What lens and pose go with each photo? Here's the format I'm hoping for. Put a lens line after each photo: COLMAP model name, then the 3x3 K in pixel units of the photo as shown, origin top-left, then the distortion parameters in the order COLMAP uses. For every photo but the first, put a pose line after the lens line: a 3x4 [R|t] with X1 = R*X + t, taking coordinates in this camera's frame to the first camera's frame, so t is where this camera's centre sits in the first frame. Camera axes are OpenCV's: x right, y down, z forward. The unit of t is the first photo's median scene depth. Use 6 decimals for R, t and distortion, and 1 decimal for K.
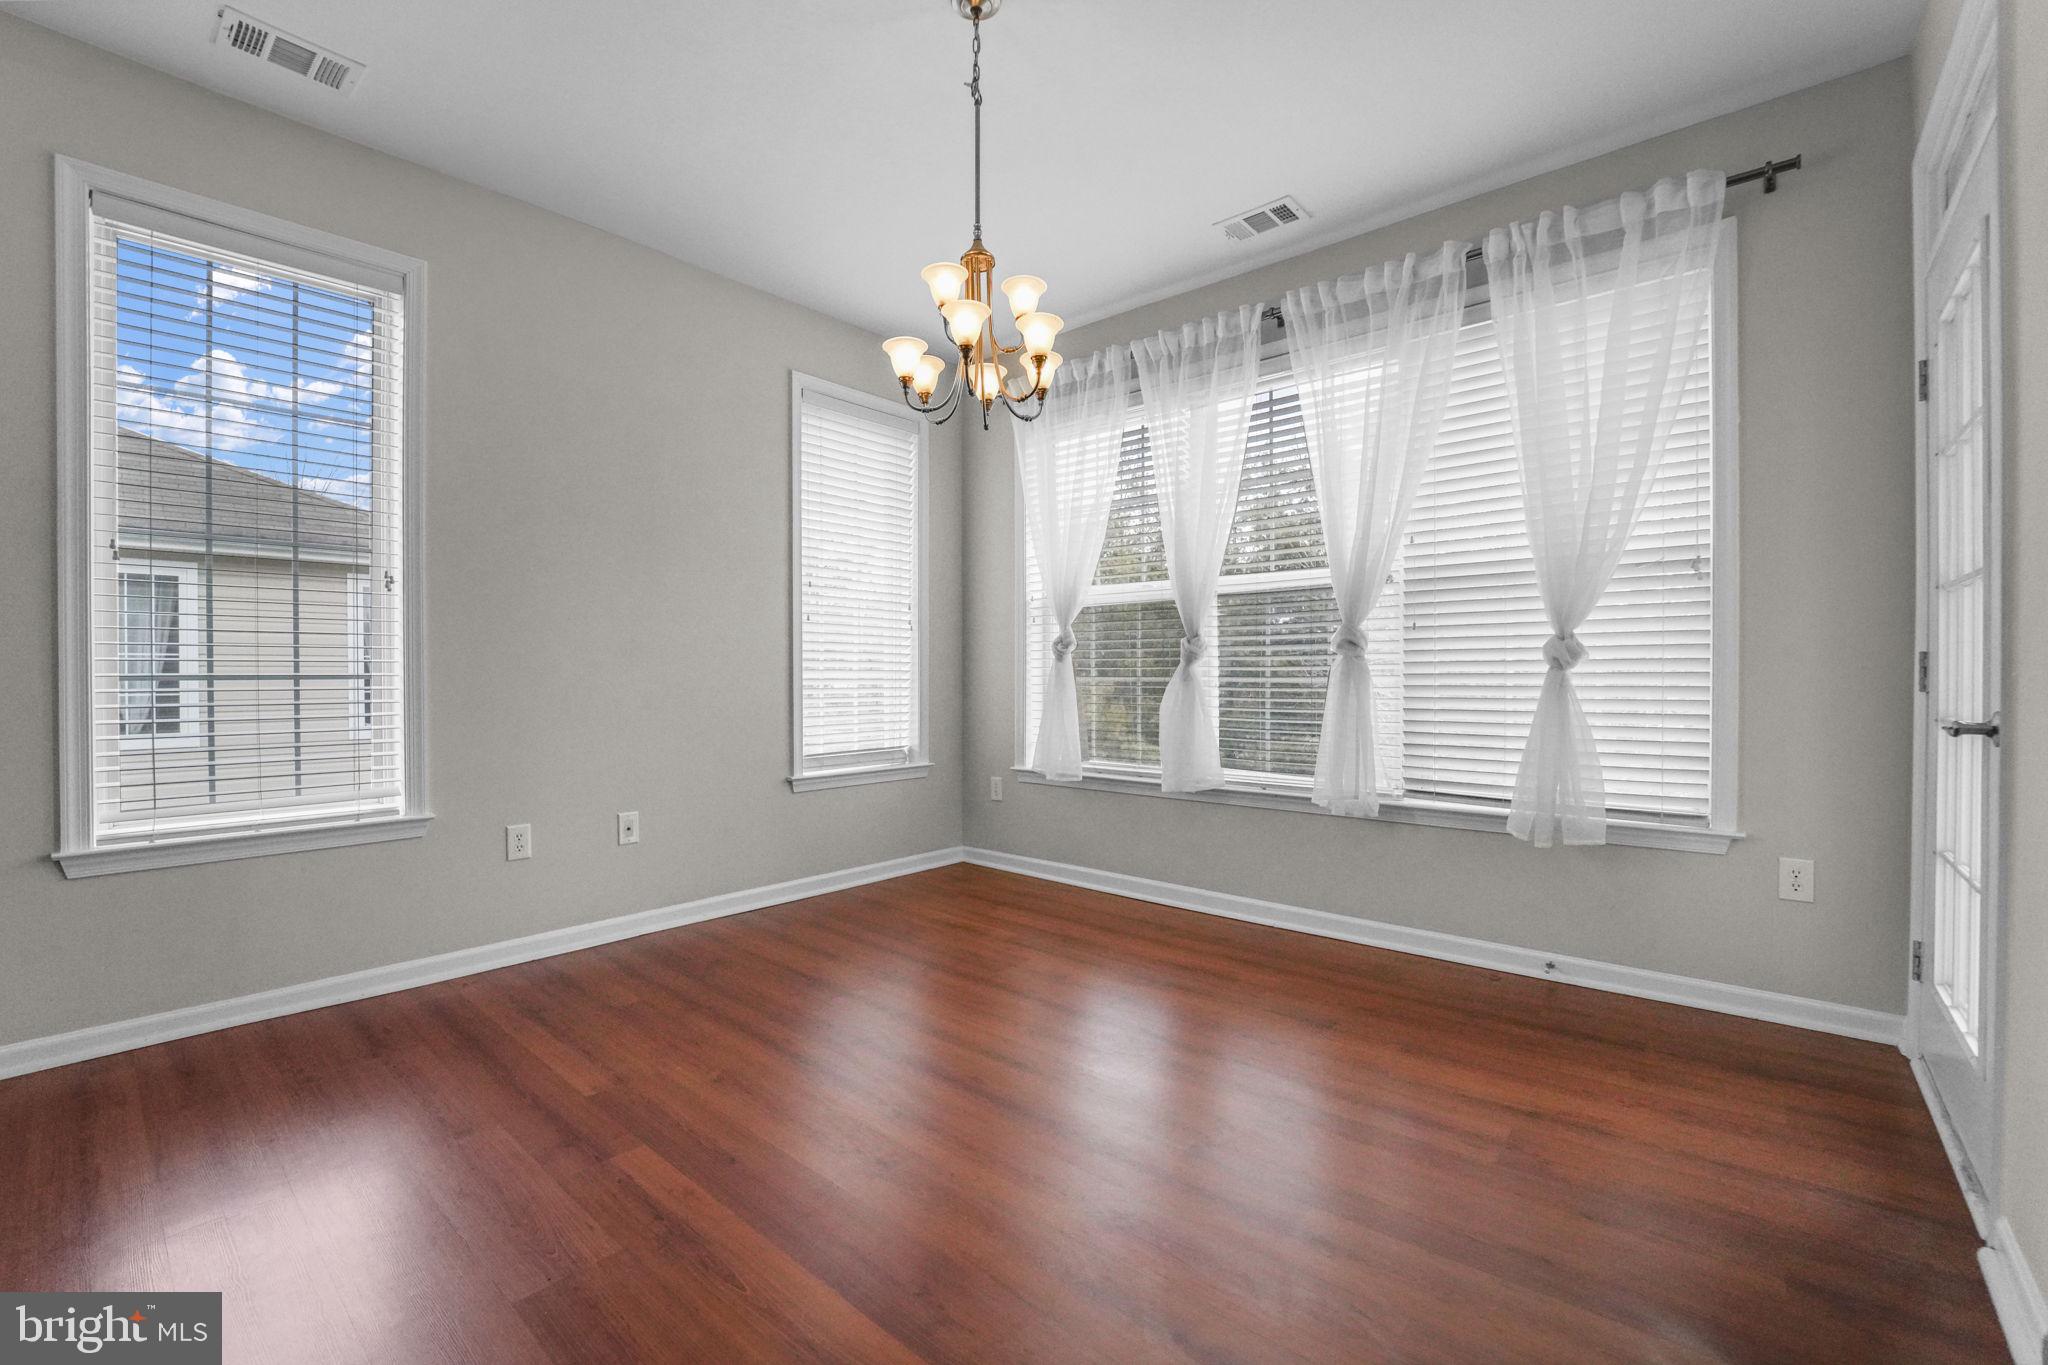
lens RADIAL K [[847.9, 0, 1004.8], [0, 847.9, 681.0], [0, 0, 1]] dist [-0.013827, -0.000127]
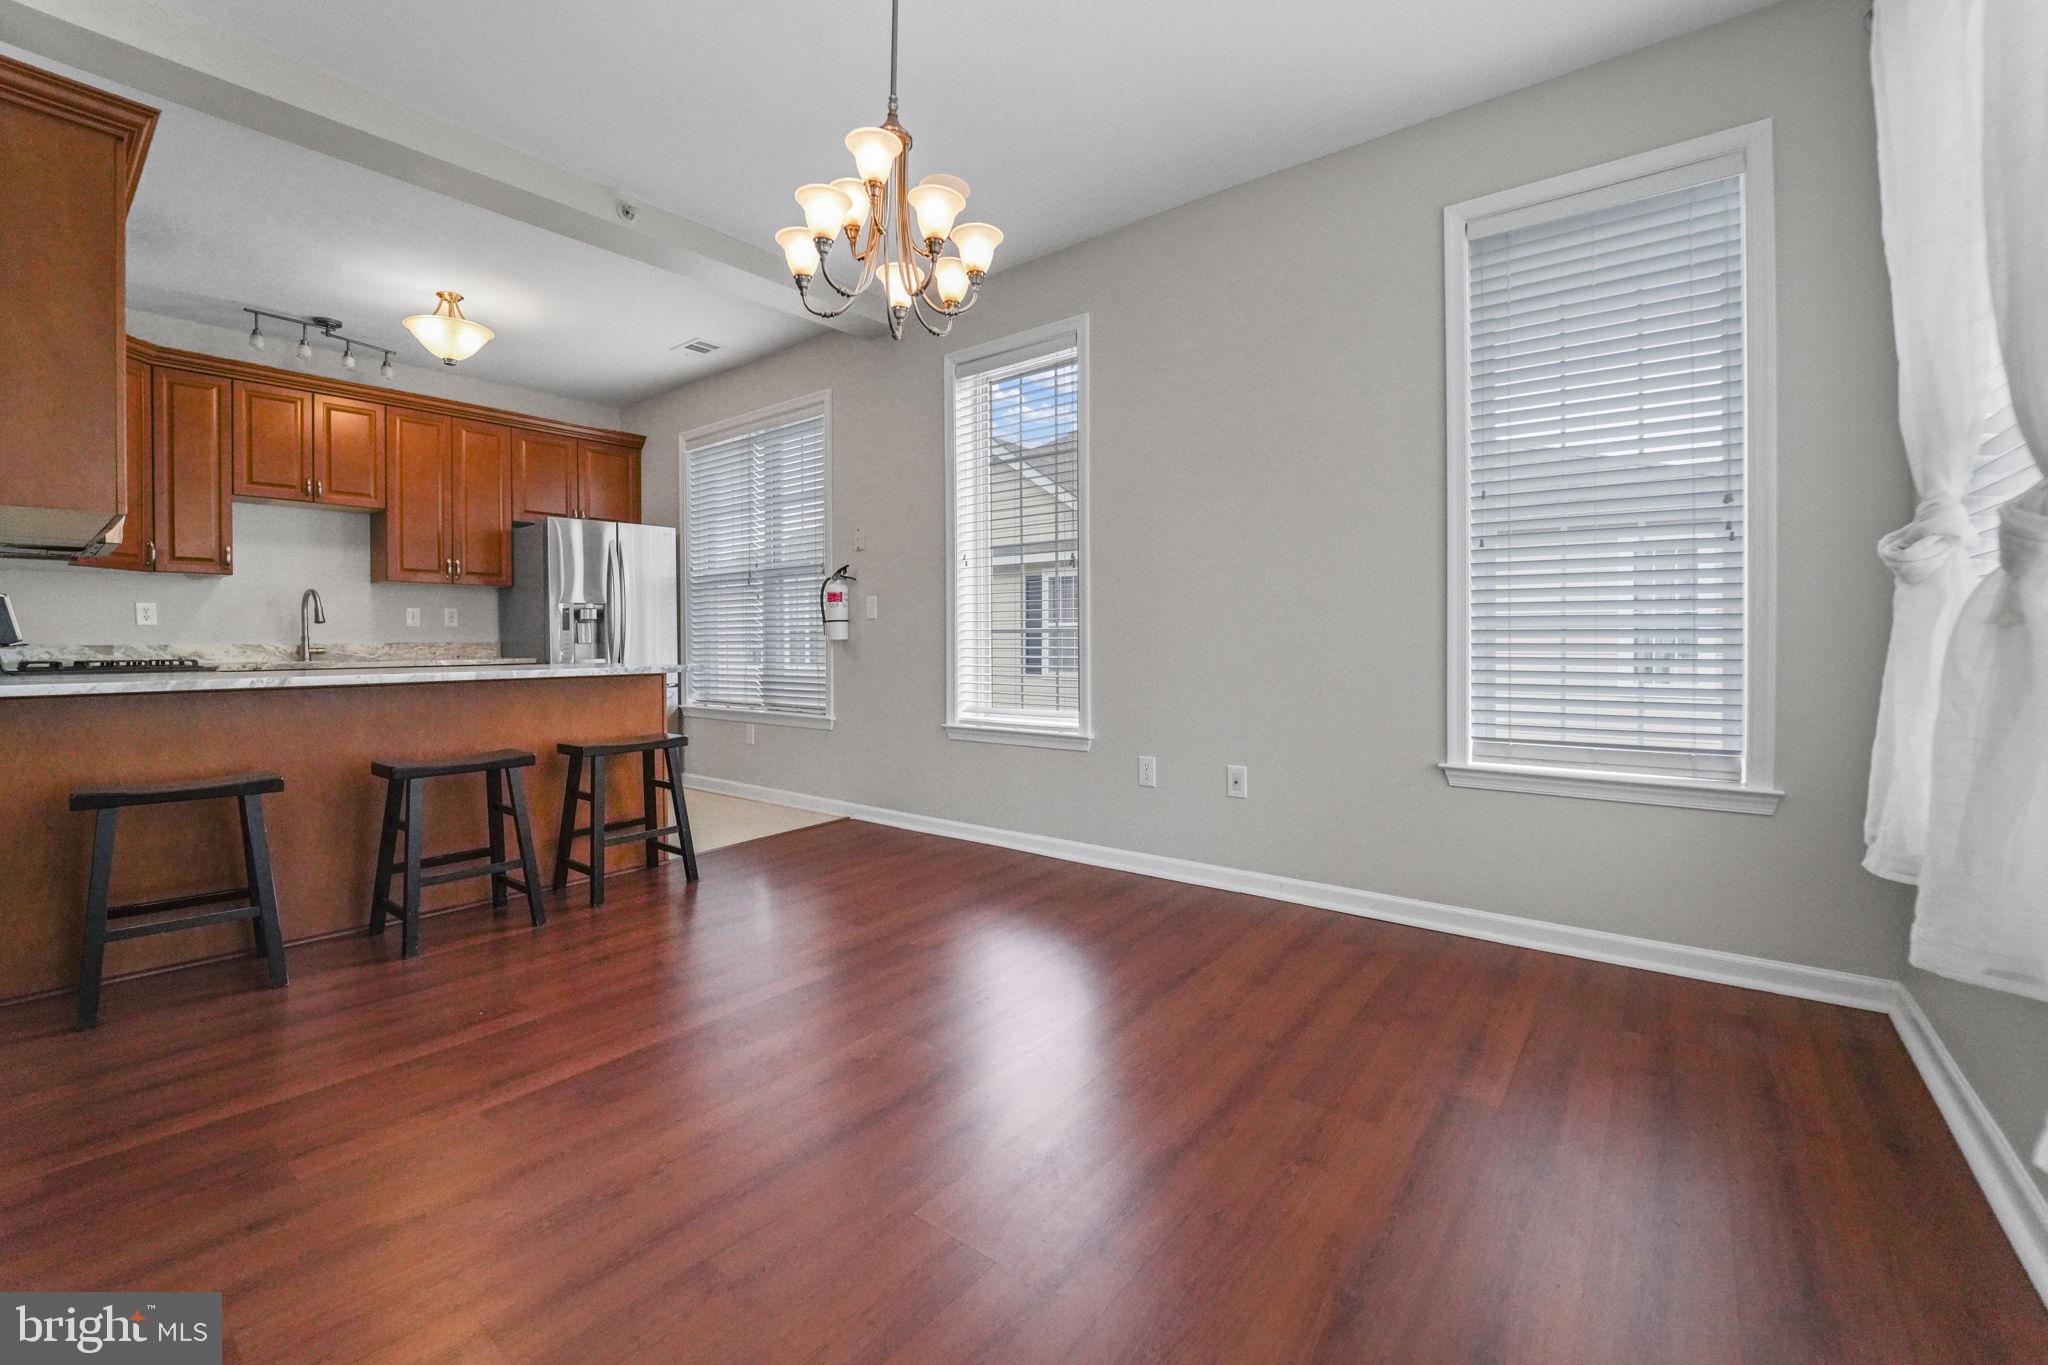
lens RADIAL K [[847.9, 0, 1001.8], [0, 847.9, 654.3], [0, 0, 1]] dist [-0.013827, -0.000127]
pose [[0.047528, 0.020160, -0.998666, 0.518255], [0.003158, 0.999788, 0.020333, 0.004583], [0.998865, -0.004120, 0.047454, 0.659904]]
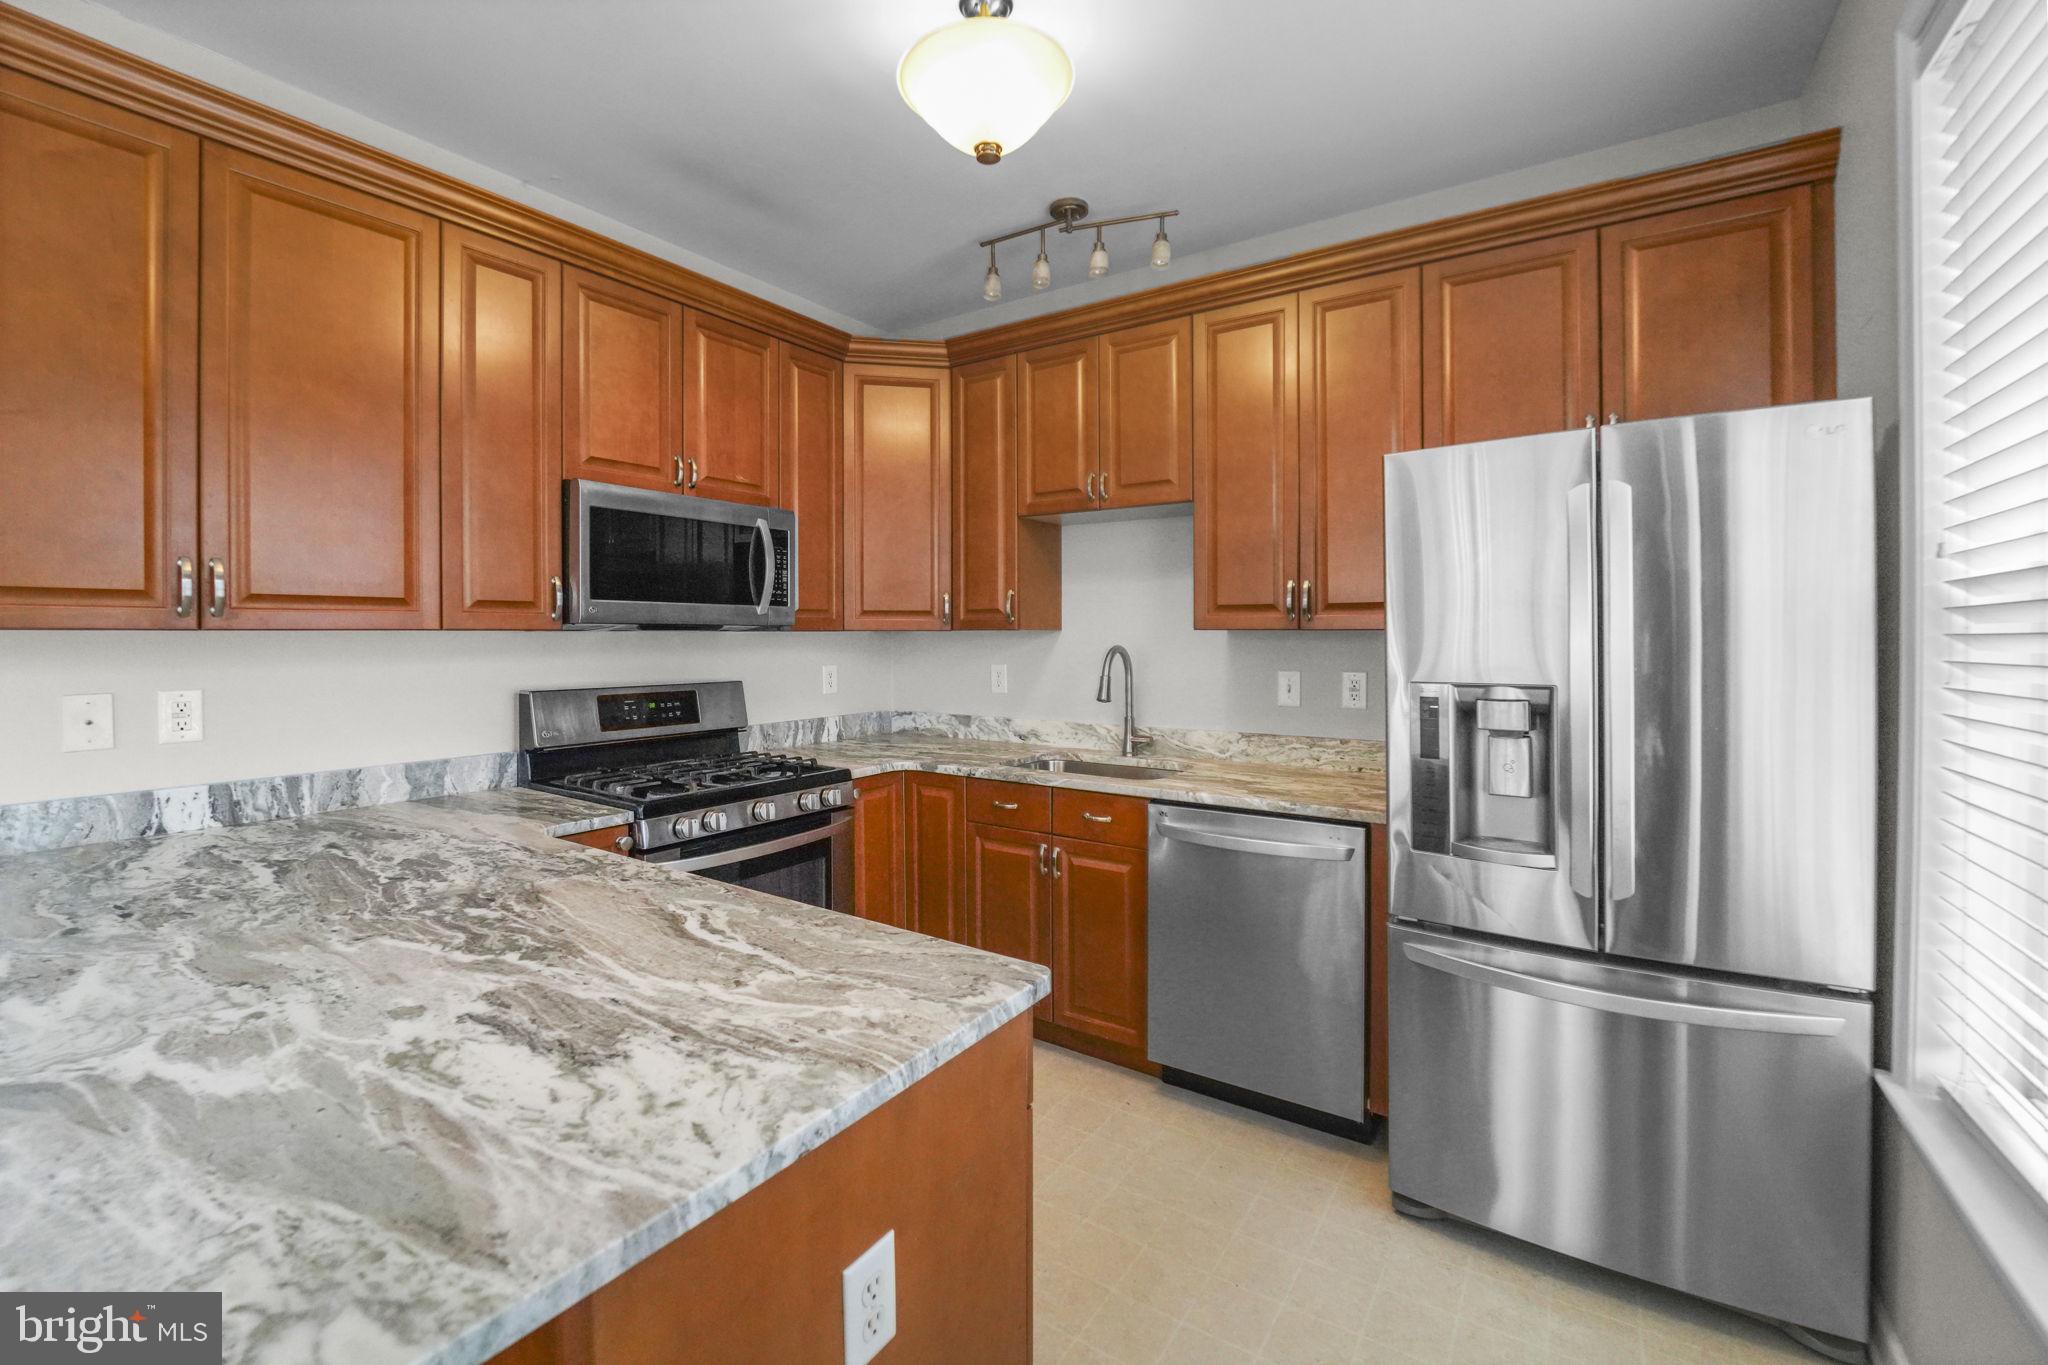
lens RADIAL K [[847.9, 0, 1027.4], [0, 847.9, 645.7], [0, 0, 1]] dist [-0.013827, -0.000127]
pose [[-0.989380, 0.002820, -0.145324, -0.695495], [0.000849, 0.999907, 0.013626, -0.090730], [0.145349, 0.013358, -0.989290, 0.457505]]
